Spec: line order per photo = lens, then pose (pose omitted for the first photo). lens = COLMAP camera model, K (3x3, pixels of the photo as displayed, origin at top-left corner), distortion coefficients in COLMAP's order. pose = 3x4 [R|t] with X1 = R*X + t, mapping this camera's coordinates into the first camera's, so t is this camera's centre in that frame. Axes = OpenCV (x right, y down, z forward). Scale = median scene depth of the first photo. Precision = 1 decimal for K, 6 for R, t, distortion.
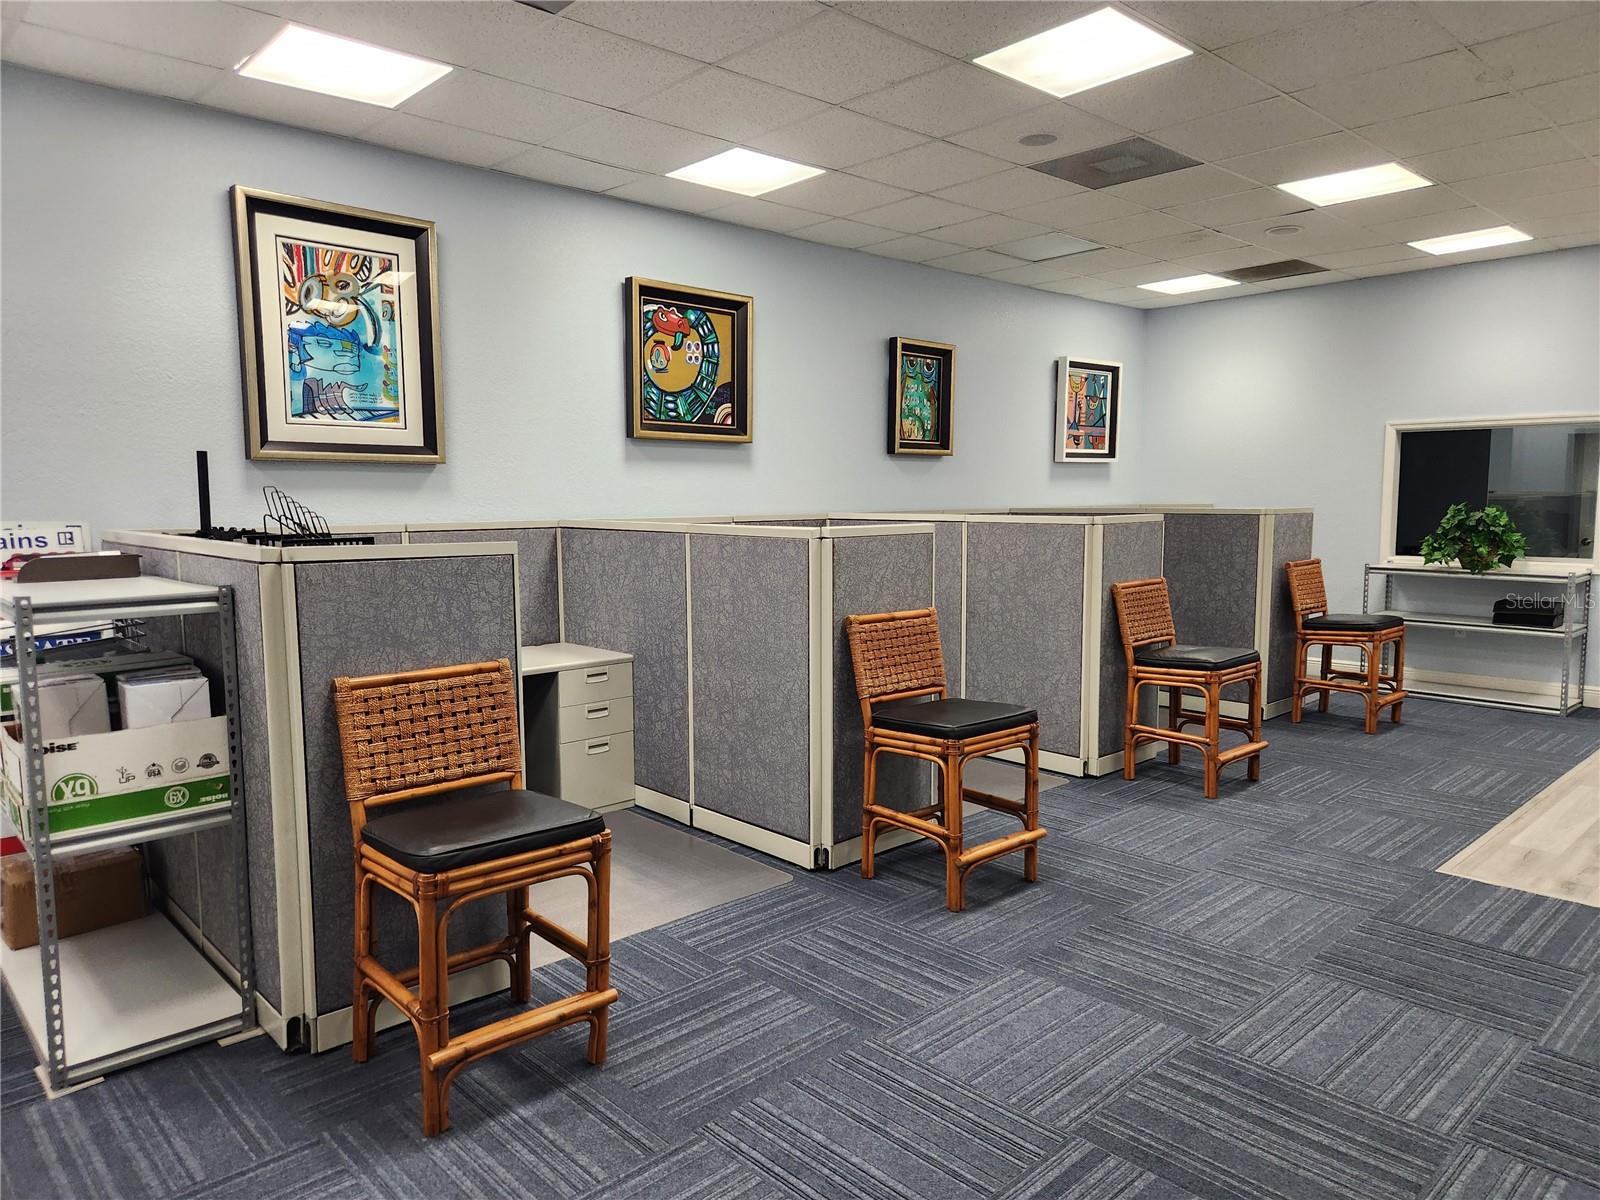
lens RADIAL K [[1074.1, 0, 803.6], [0, 1074.1, 610.9], [0, 0, 1]] dist [0.060978, -0.051428]
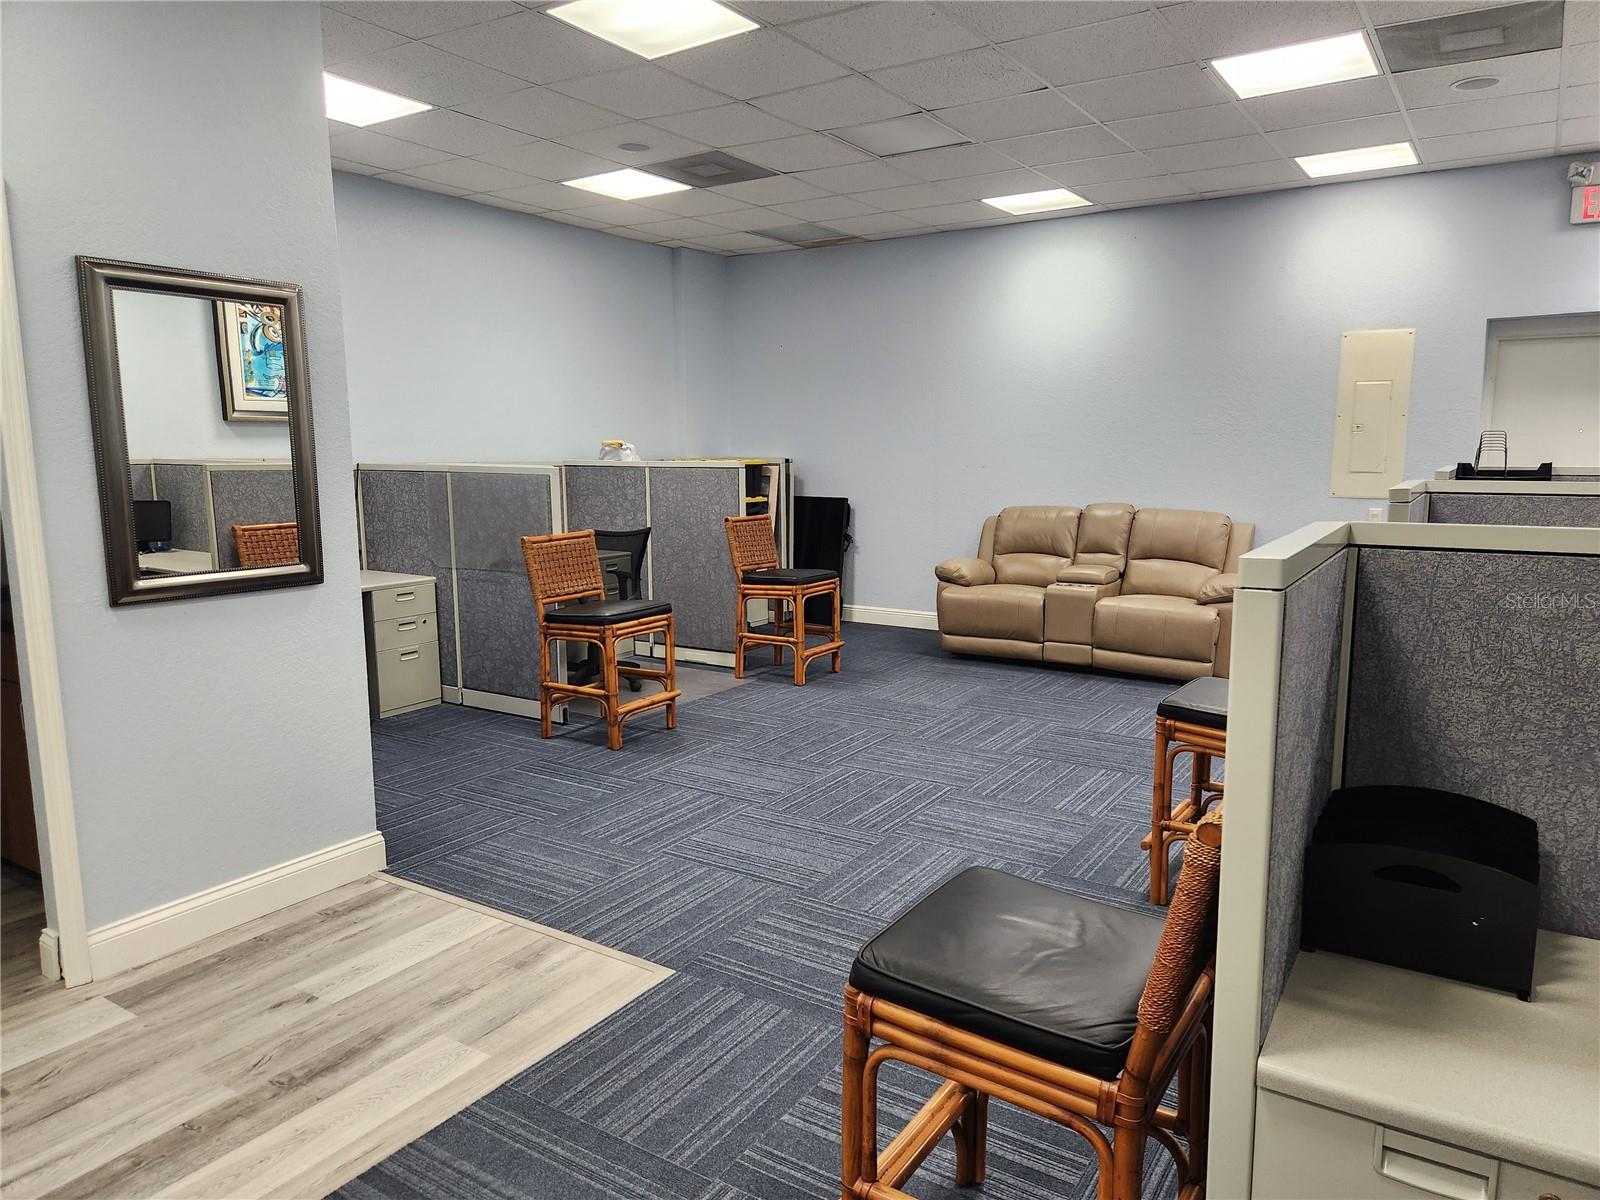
lens RADIAL K [[1074.1, 0, 792.5], [0, 1074.1, 602.5], [0, 0, 1]] dist [0.060978, -0.051428]
pose [[-0.978494, 0.042918, -0.201763, 0.572241], [-0.010733, 0.966198, 0.257578, -0.171758], [0.205998, 0.254204, -0.944958, 1.493169]]
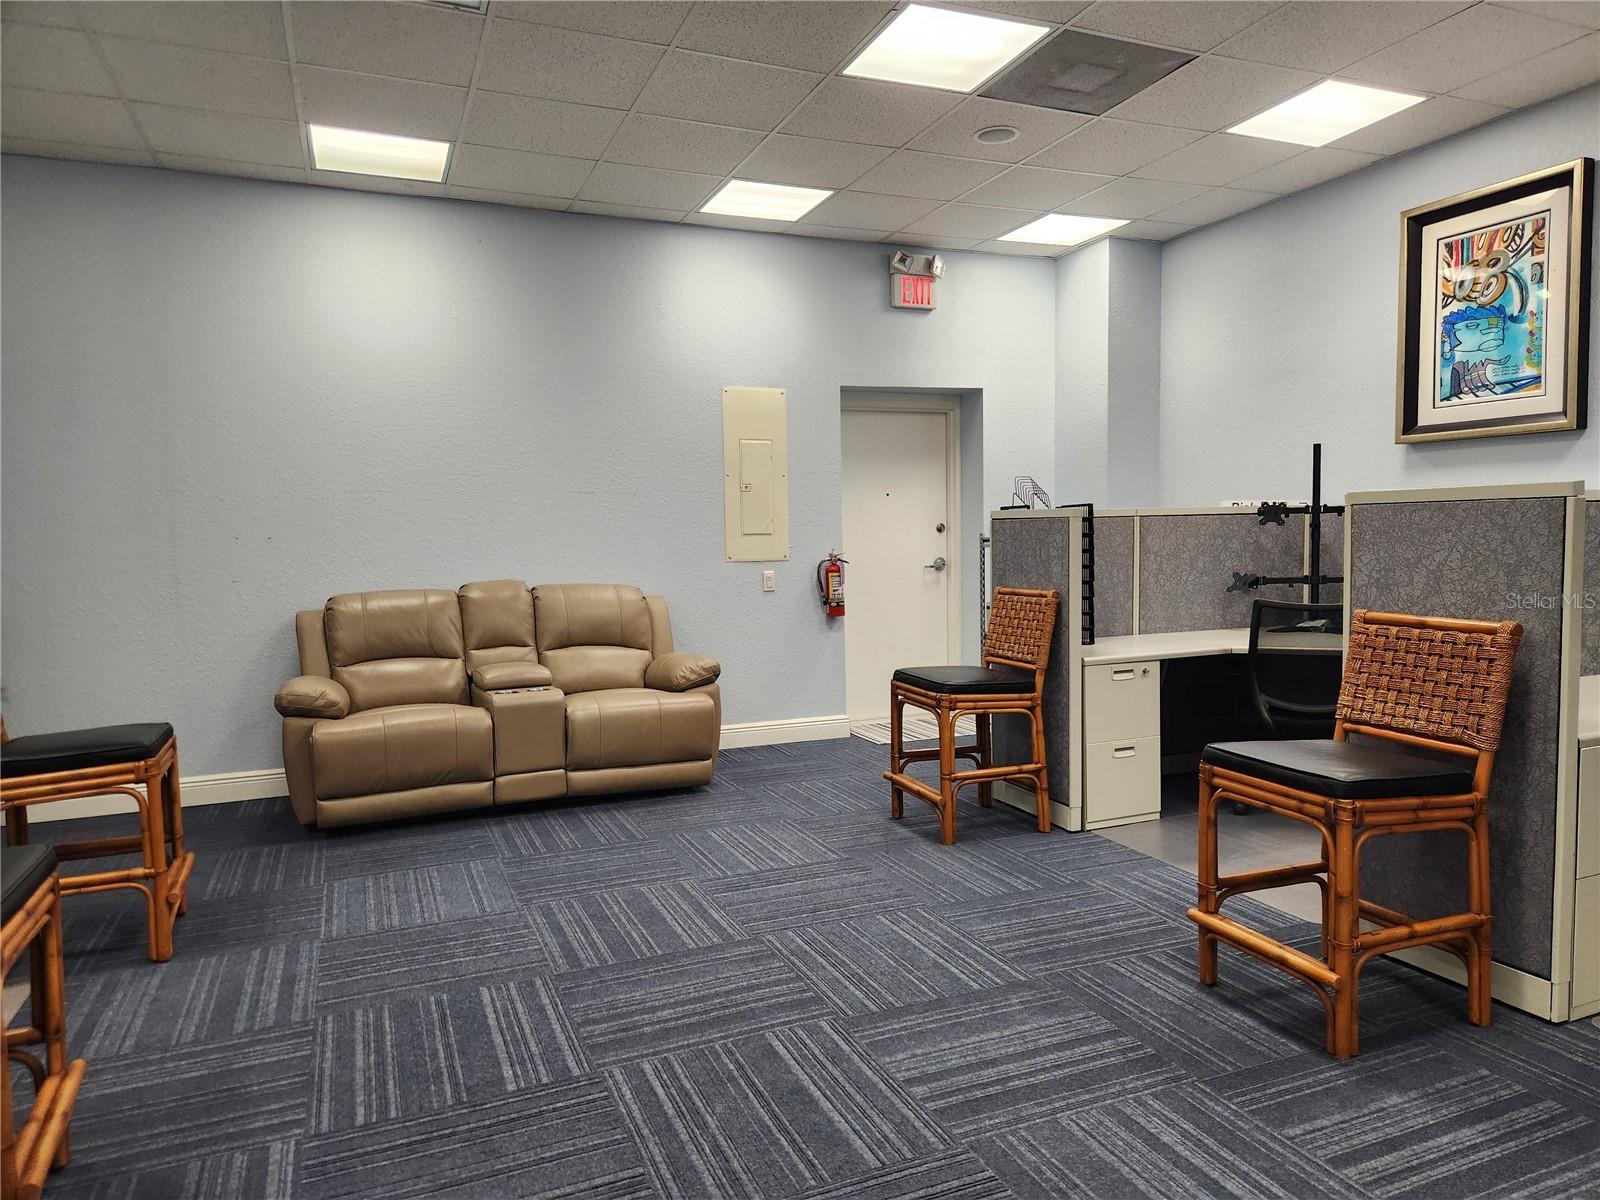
lens RADIAL K [[1074.1, 0, 805.5], [0, 1074.1, 607.4], [0, 0, 1]] dist [0.060978, -0.051428]
pose [[-0.357402, 0.077770, -0.930707, 0.778761], [-0.082539, 0.989998, 0.114421, -0.045403], [0.930296, 0.117714, -0.347408, 0.795850]]
